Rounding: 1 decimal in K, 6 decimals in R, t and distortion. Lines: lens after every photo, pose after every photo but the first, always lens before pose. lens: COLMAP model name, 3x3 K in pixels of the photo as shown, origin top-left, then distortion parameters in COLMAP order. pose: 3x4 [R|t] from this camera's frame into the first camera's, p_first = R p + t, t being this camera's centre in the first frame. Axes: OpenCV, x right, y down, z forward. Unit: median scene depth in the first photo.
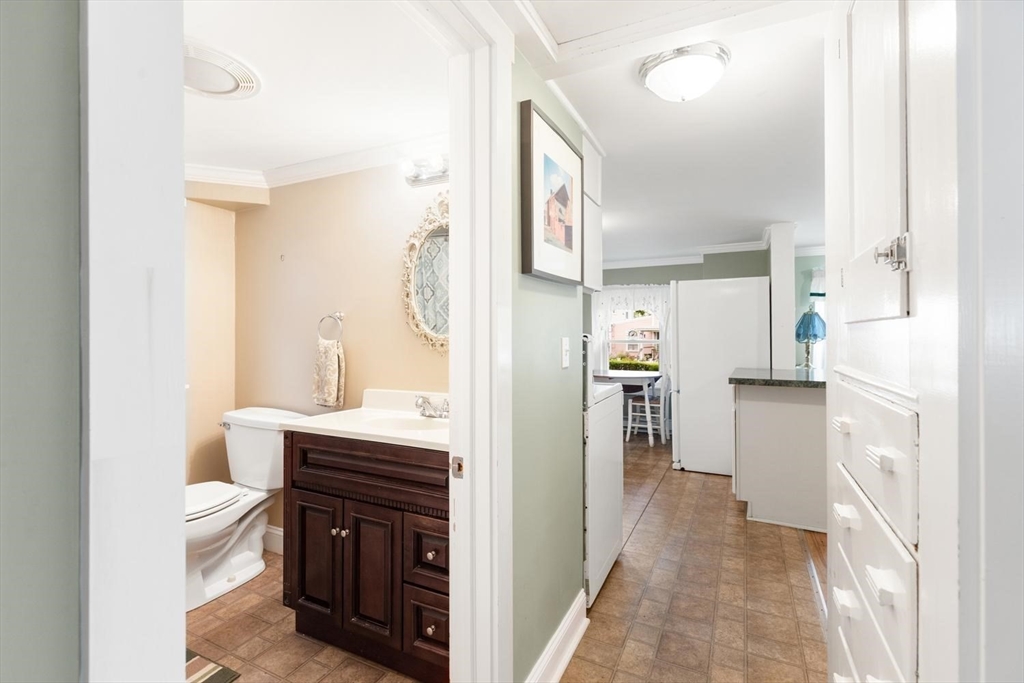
lens RADIAL K [[461.6, 0, 510.4], [0, 461.6, 327.8], [0, 0, 1]] dist [0.001014, -0.000239]
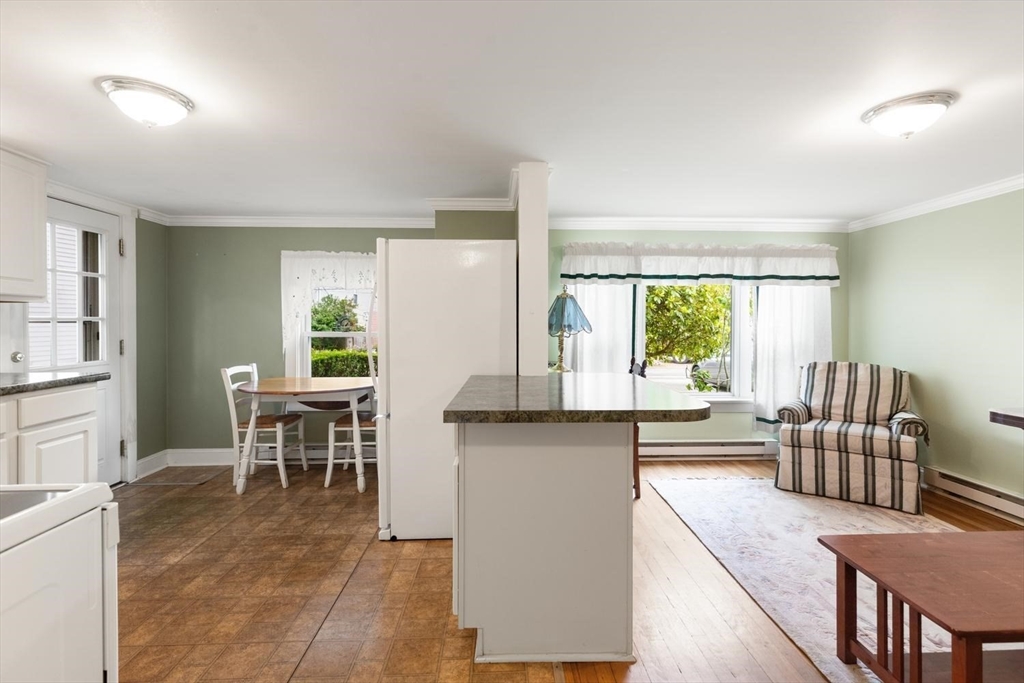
lens RADIAL K [[466.7, 0, 513.1], [0, 466.7, 327.4], [0, 0, 1]] dist [-0.009280, 0.000112]
pose [[0.877643, -0.001470, 0.479312, 0.217673], [-0.008855, 0.999775, 0.019280, 0.004608], [-0.479232, -0.021166, 0.877433, 0.380191]]
